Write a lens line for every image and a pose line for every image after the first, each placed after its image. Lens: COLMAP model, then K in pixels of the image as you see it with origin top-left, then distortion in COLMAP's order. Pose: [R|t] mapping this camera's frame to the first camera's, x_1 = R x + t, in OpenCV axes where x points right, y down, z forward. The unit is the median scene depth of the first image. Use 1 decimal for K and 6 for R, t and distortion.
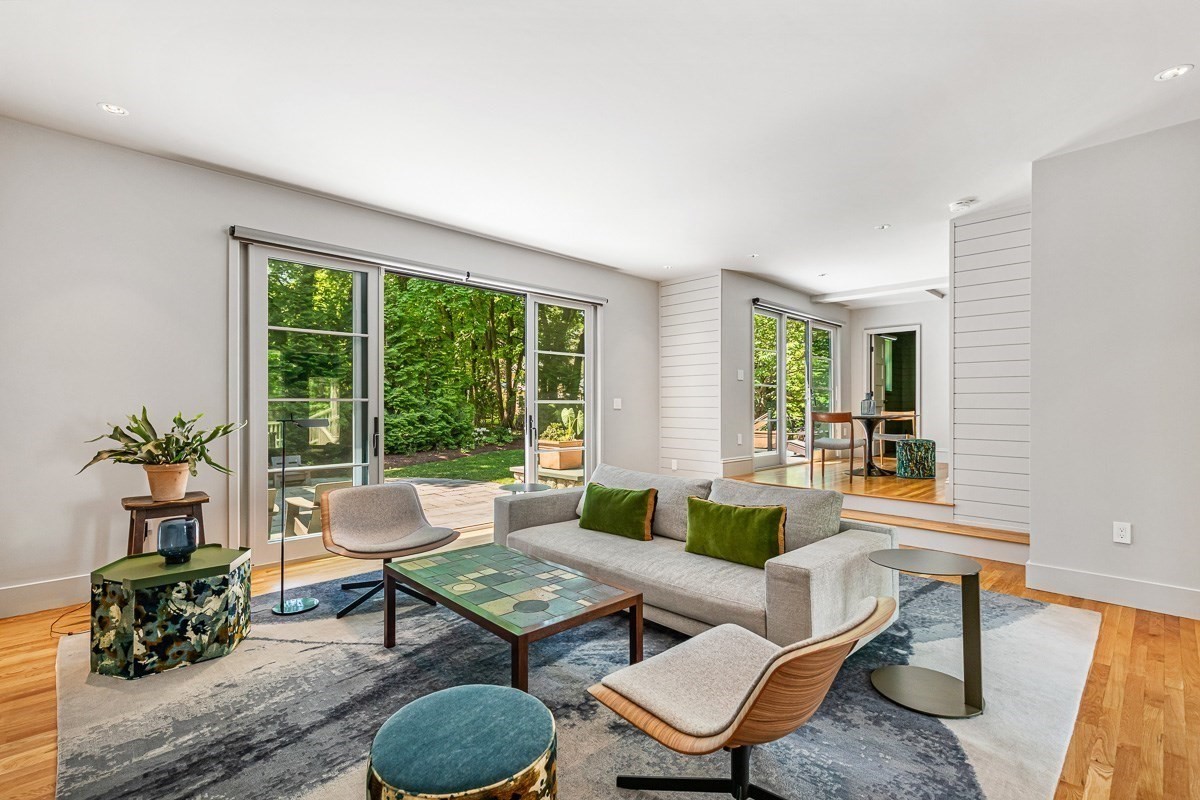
lens RADIAL K [[540.4, 0, 599.5], [0, 540.4, 412.0], [0, 0, 1]] dist [0.005866, -0.000230]
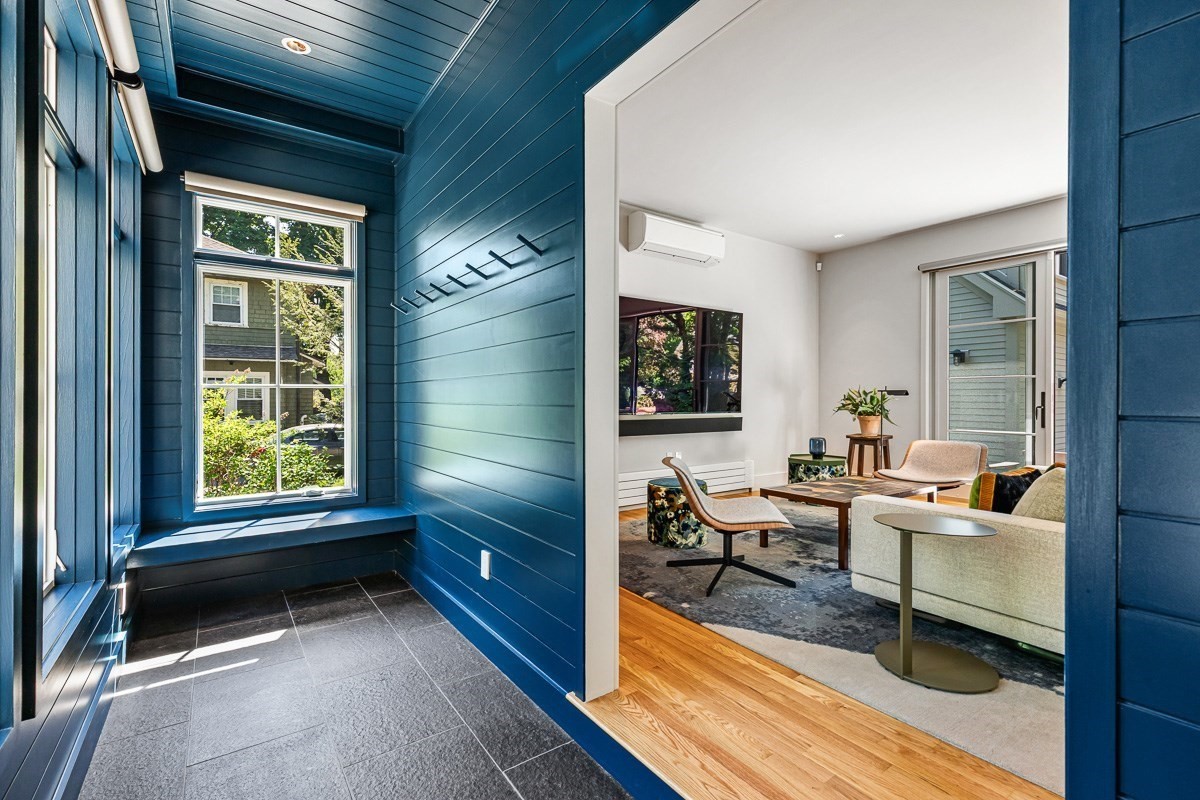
lens RADIAL K [[540.3, 0, 600.0], [0, 540.3, 400.0], [0, 0, 1]] dist [0.004599, 0.000005]
pose [[-0.148455, 0.004438, -0.988909, 1.403049], [-0.013077, 0.999894, 0.006451, 0.054060], [0.988833, 0.013890, -0.148381, 0.497181]]
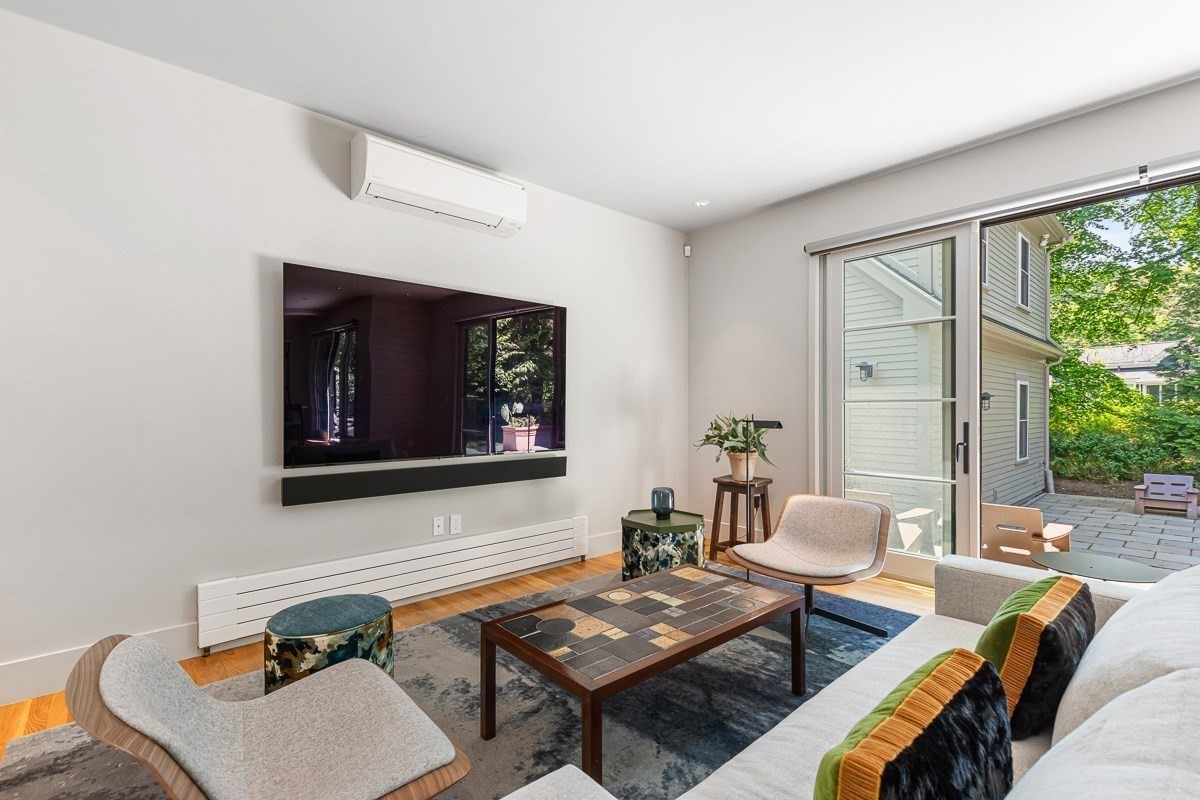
lens RADIAL K [[540.4, 0, 599.5], [0, 540.4, 412.0], [0, 0, 1]] dist [0.005866, -0.000230]
pose [[-0.037213, 0.007750, -0.999277, 0.648555], [-0.008522, 0.999931, 0.008072, -0.011002], [0.999271, 0.008817, -0.037145, 0.905390]]
